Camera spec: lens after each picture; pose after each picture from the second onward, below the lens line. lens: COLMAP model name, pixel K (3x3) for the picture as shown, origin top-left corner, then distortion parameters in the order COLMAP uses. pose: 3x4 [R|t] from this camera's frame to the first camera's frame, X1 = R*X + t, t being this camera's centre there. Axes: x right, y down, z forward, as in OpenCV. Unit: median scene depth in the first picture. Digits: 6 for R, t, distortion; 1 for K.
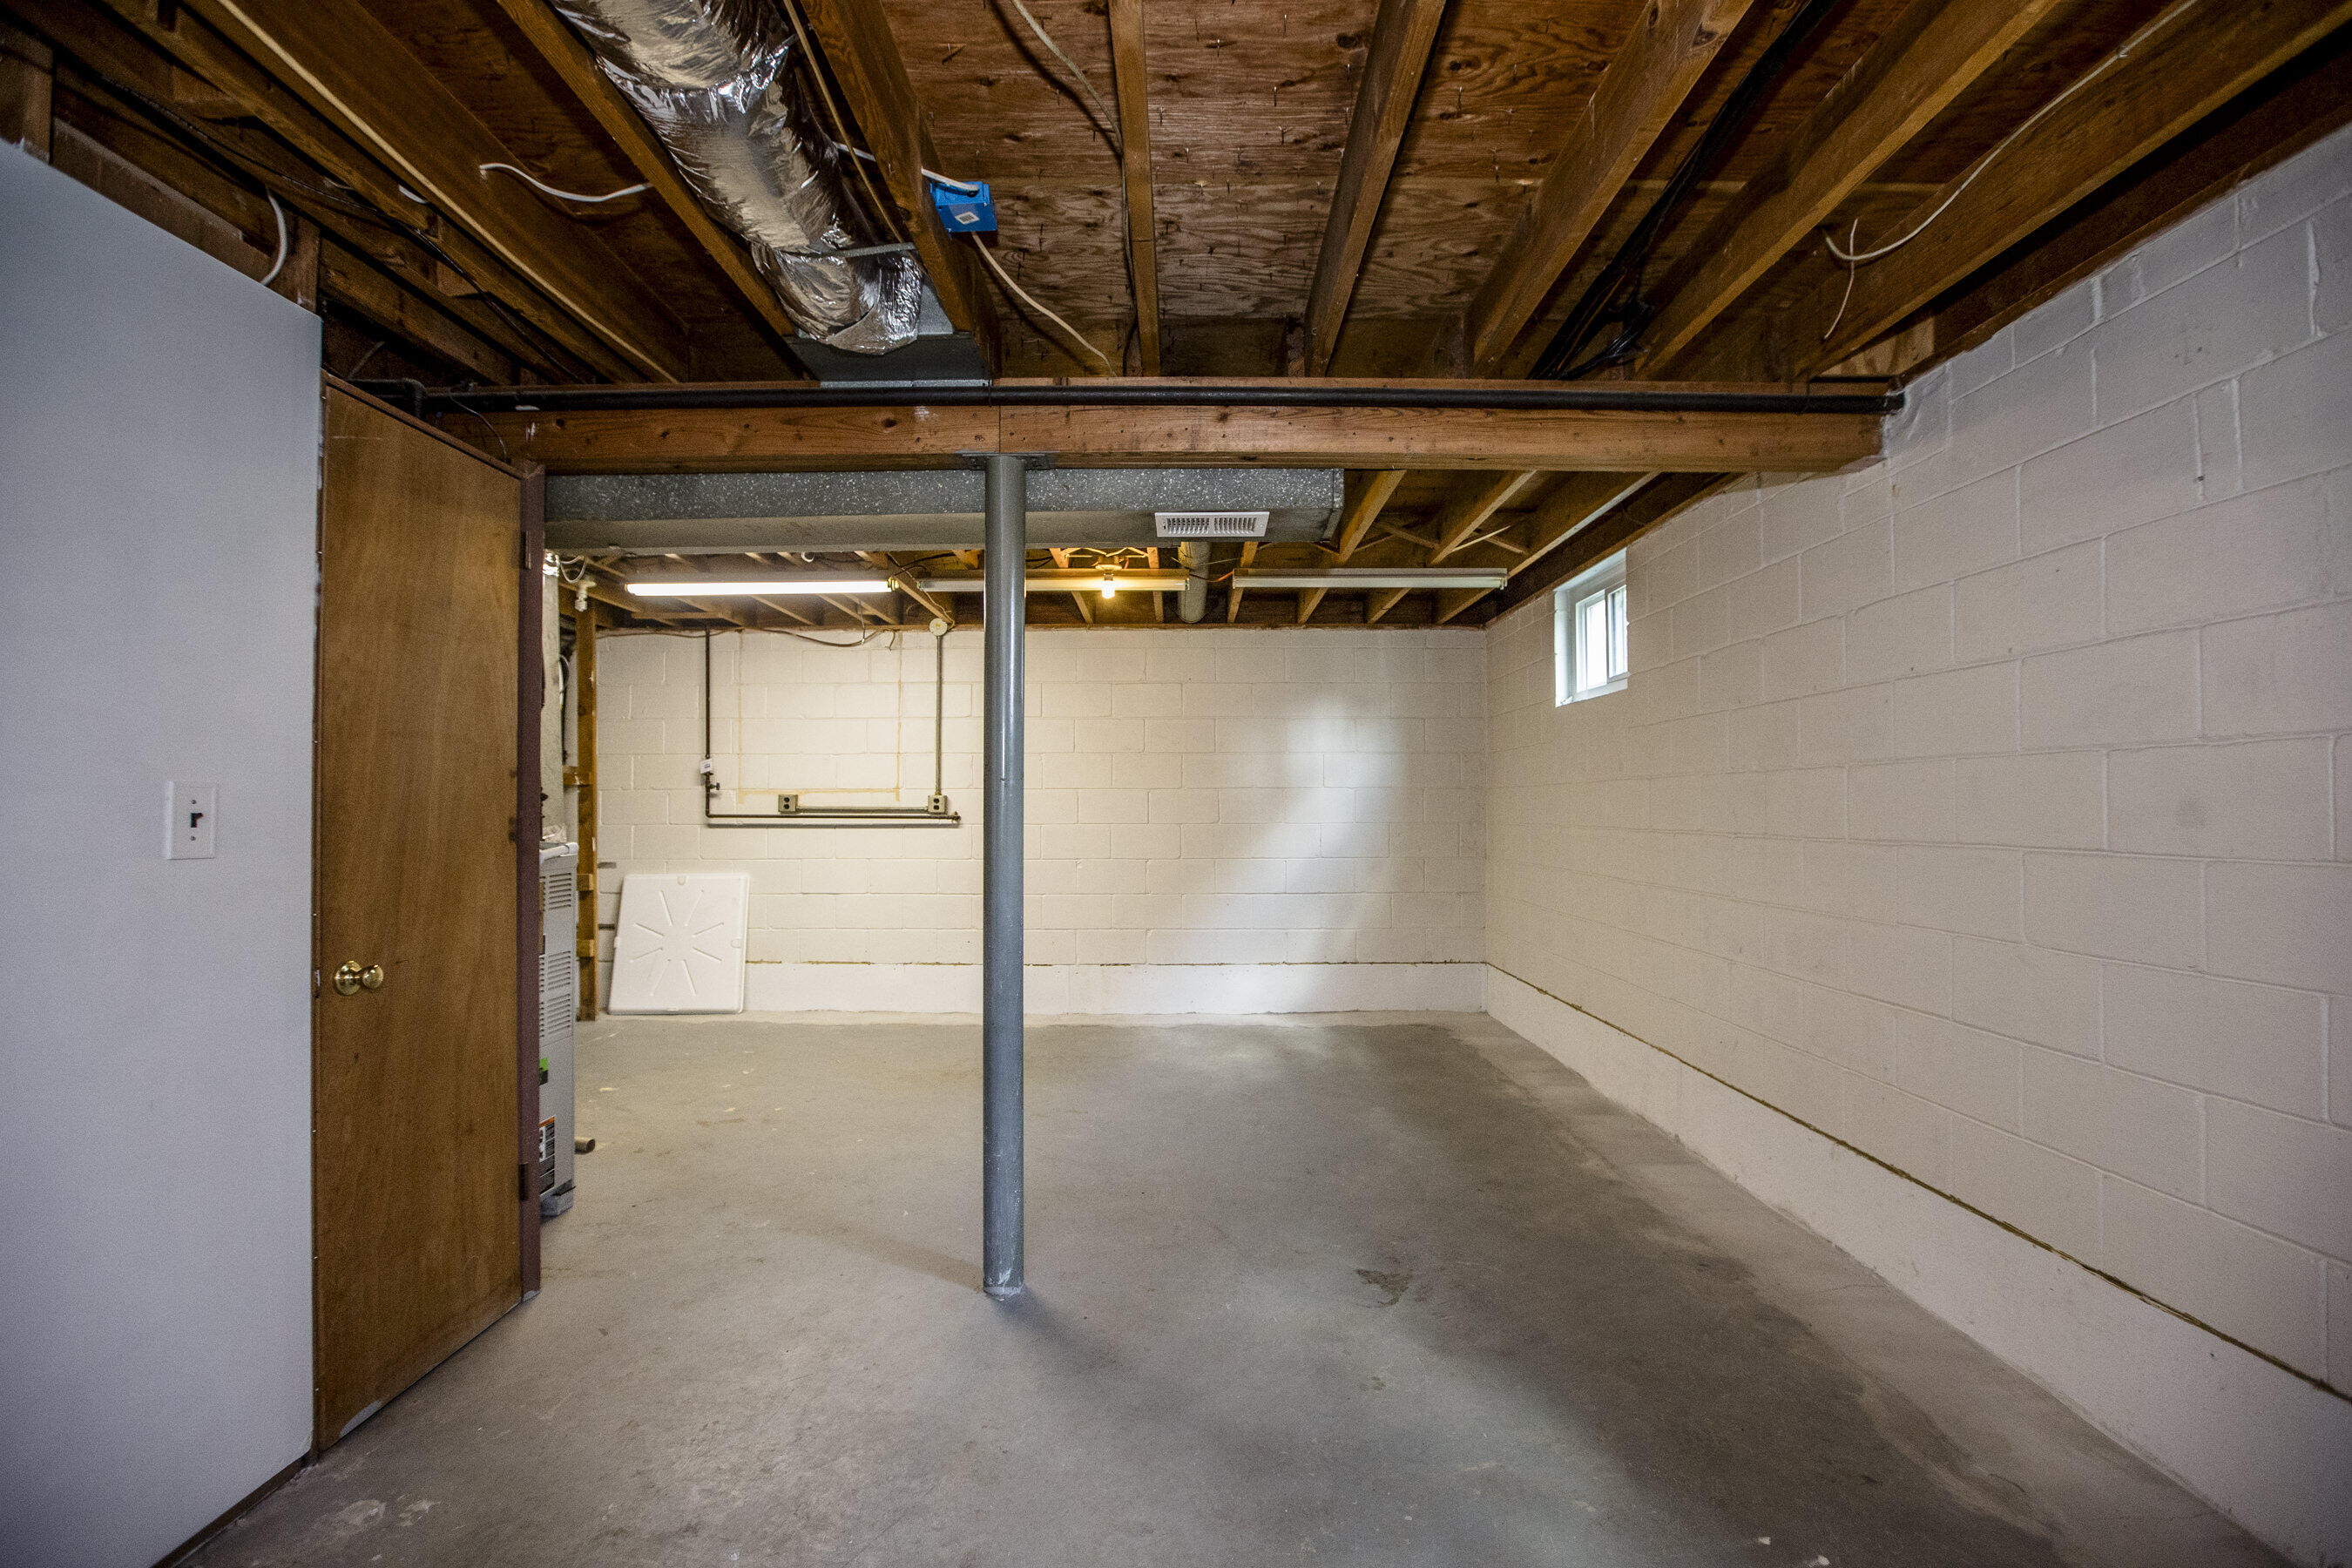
lens RADIAL K [[1083.8, 0, 1186.5], [0, 1083.8, 795.6], [0, 0, 1]] dist [-0.038153, 0.012505]
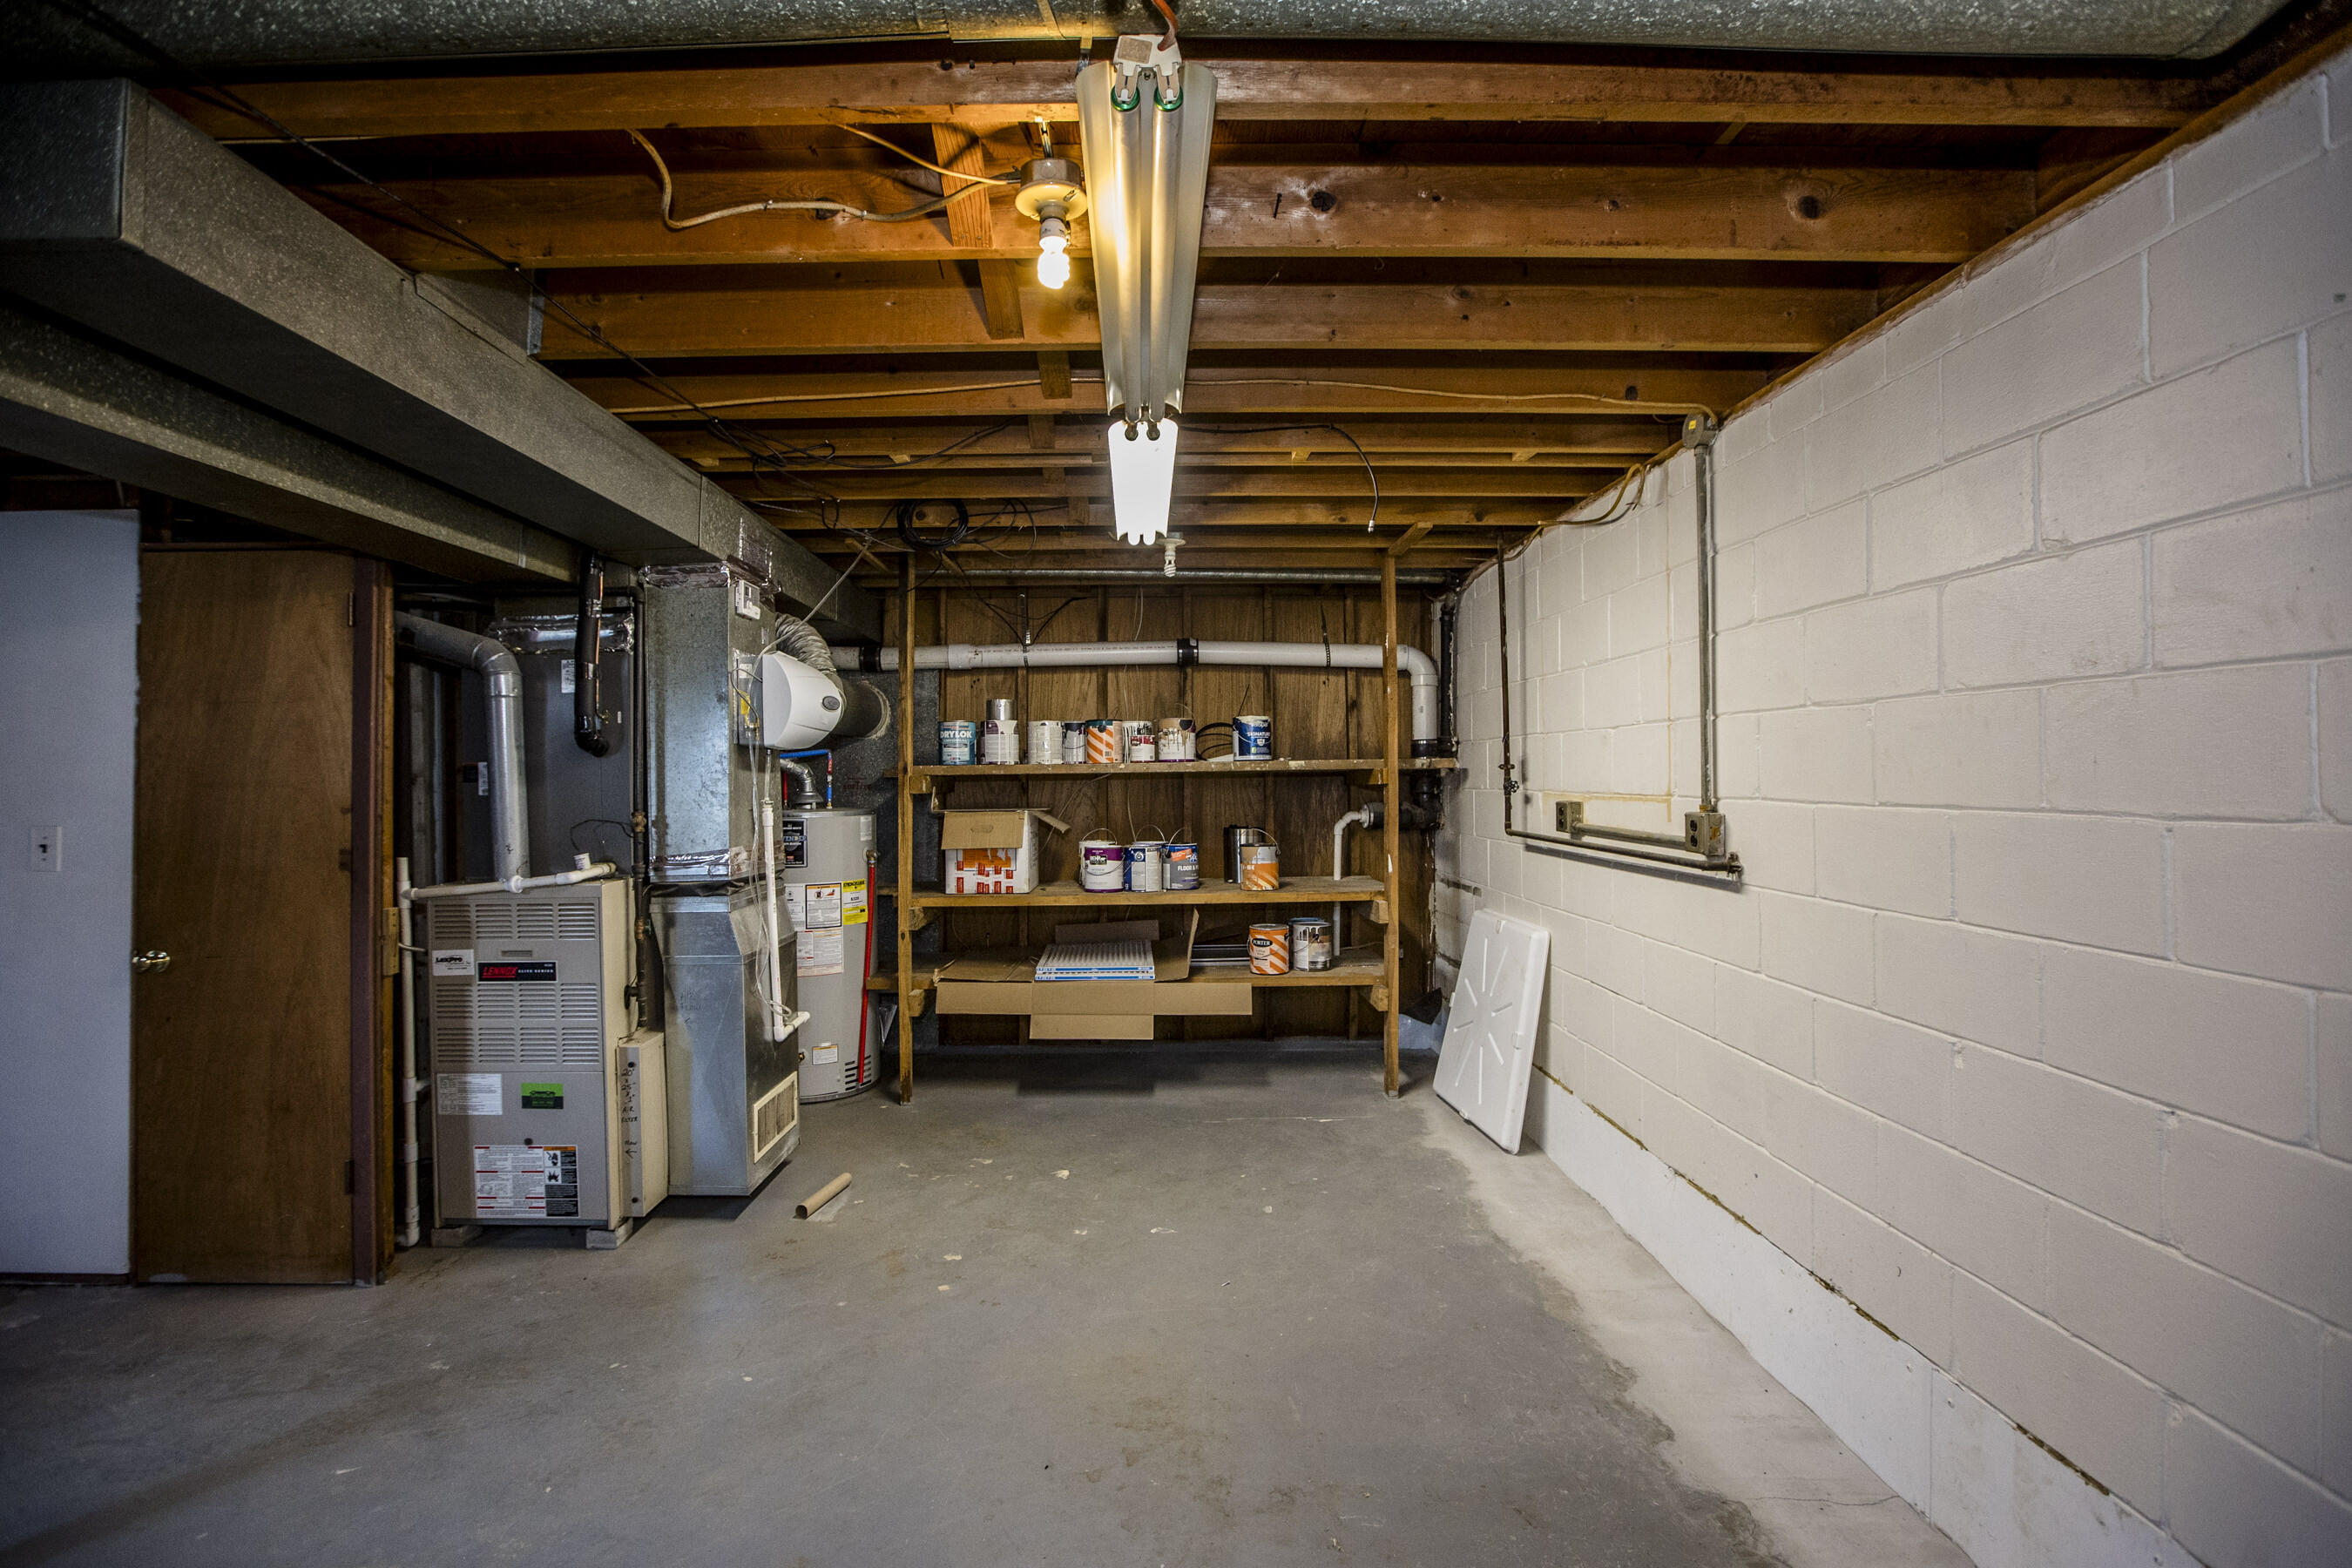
lens RADIAL K [[1095.9, 0, 1168.0], [0, 1095.9, 744.6], [0, 0, 1]] dist [-0.017122, 0.000043]
pose [[-0.021899, -0.025255, -0.999441, 0.505685], [0.015803, 0.999547, -0.025604, -0.047049], [0.999635, -0.016355, -0.021490, 1.905619]]
